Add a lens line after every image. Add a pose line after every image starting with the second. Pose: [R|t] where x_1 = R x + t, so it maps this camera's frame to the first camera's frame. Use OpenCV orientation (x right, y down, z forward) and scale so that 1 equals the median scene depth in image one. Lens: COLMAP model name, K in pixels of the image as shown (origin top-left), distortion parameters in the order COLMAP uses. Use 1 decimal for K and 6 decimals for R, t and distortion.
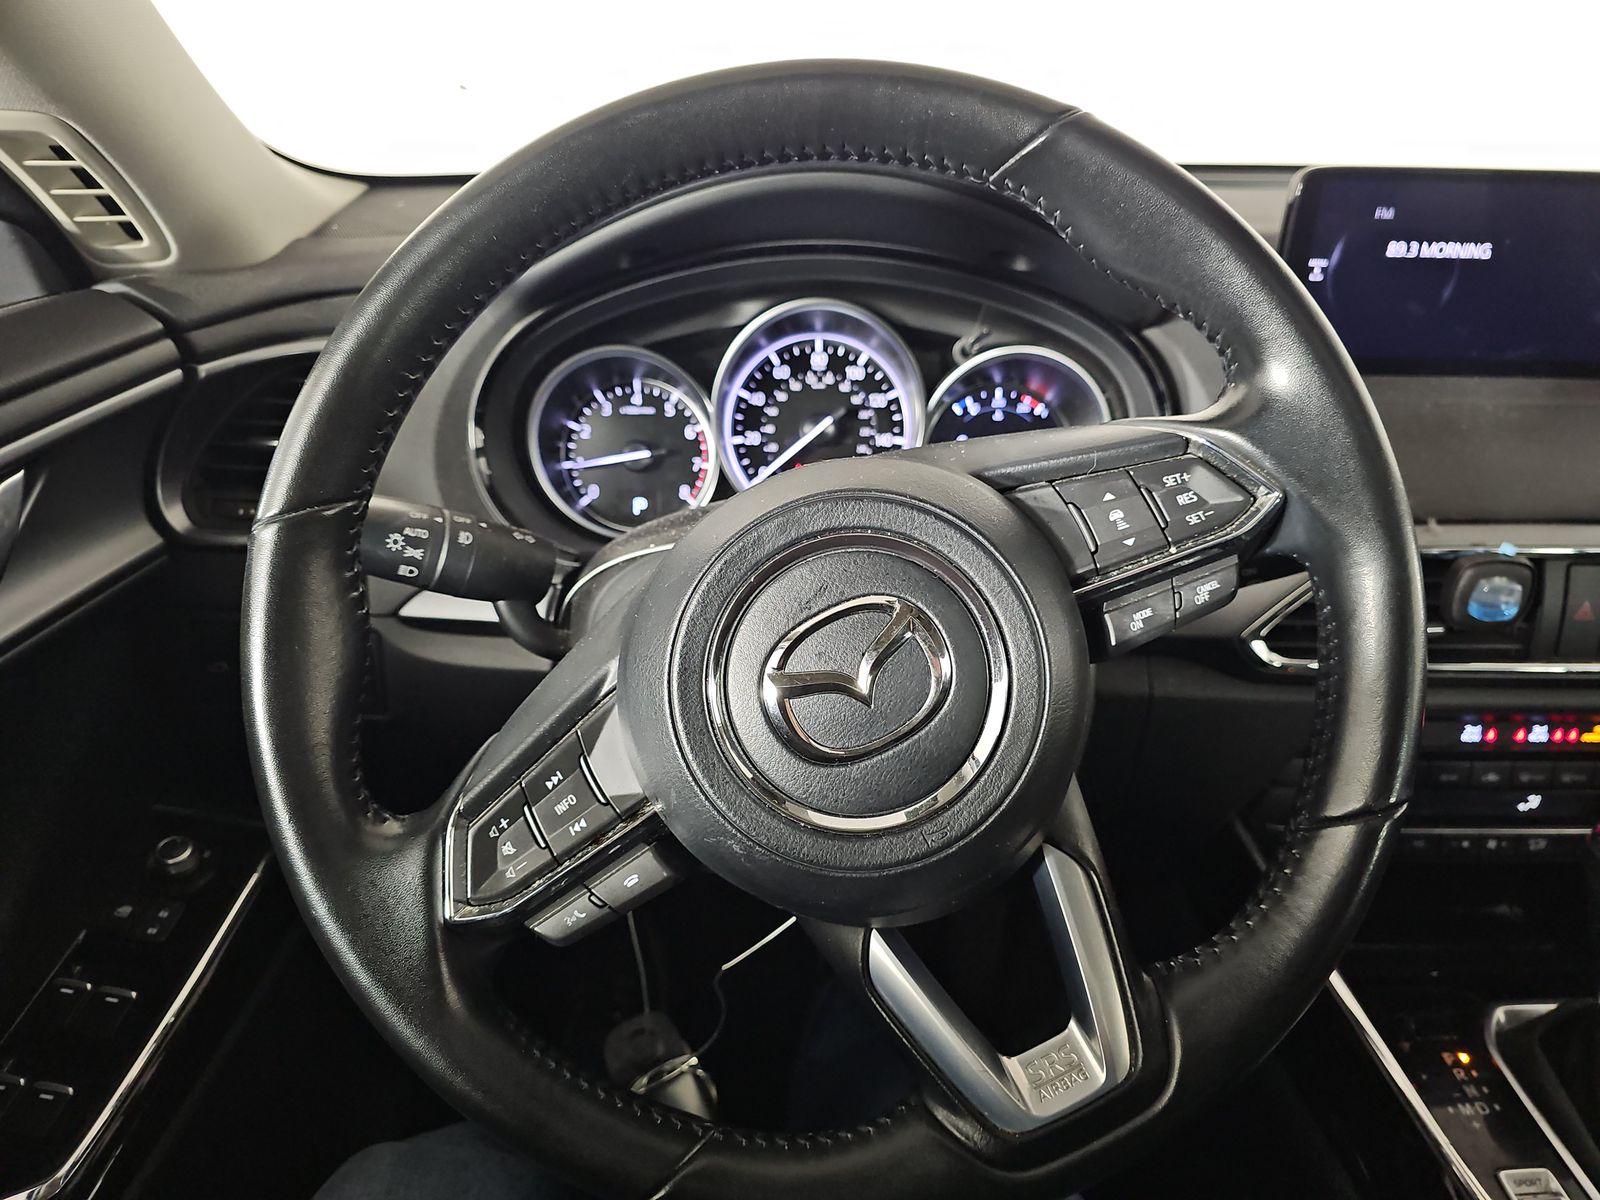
lens RADIAL K [[1074.1, 0, 799.4], [0, 1074.1, 601.7], [0, 0, 1]] dist [0.026382, -0.023394]
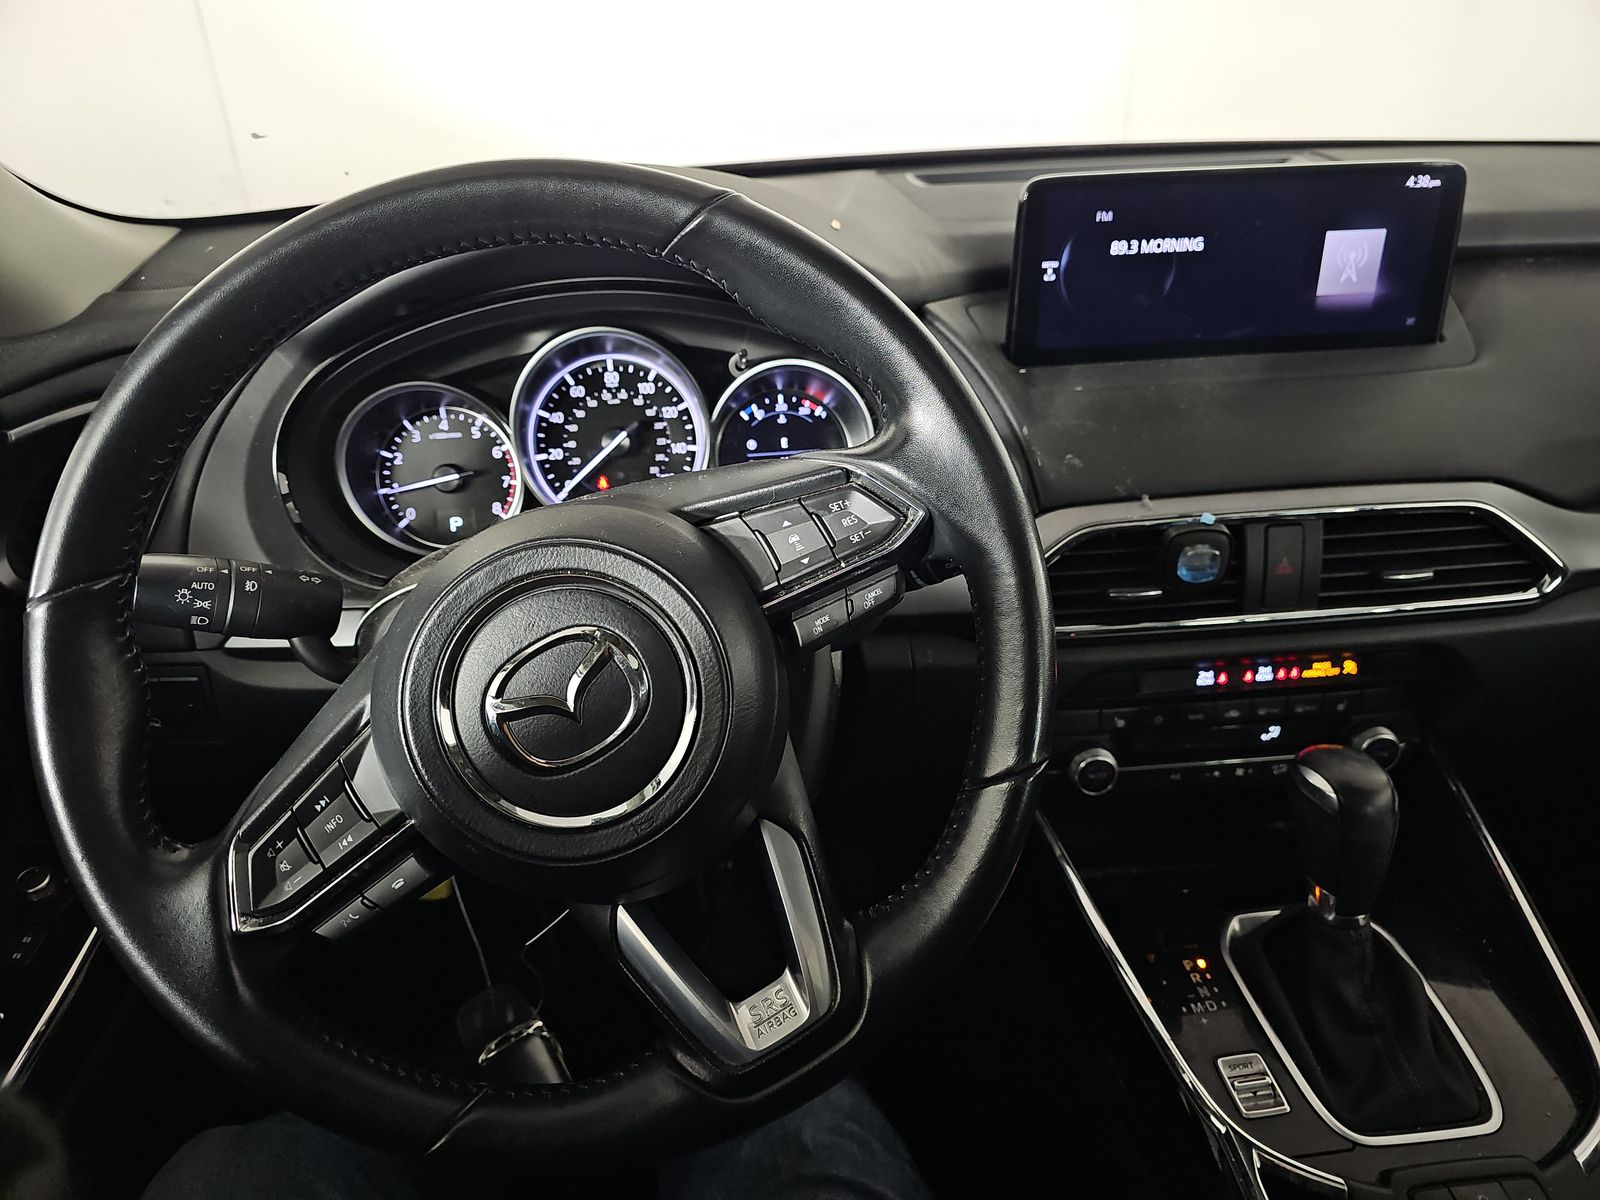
lens RADIAL K [[1074.1, 0, 786.3], [0, 1074.1, 593.8], [0, 0, 1]] dist [0.026382, -0.023394]
pose [[0.996334, -0.073963, 0.042984, 0.159947], [0.072428, 0.996716, 0.036221, -0.043247], [-0.045522, -0.032974, 0.998419, -0.113534]]
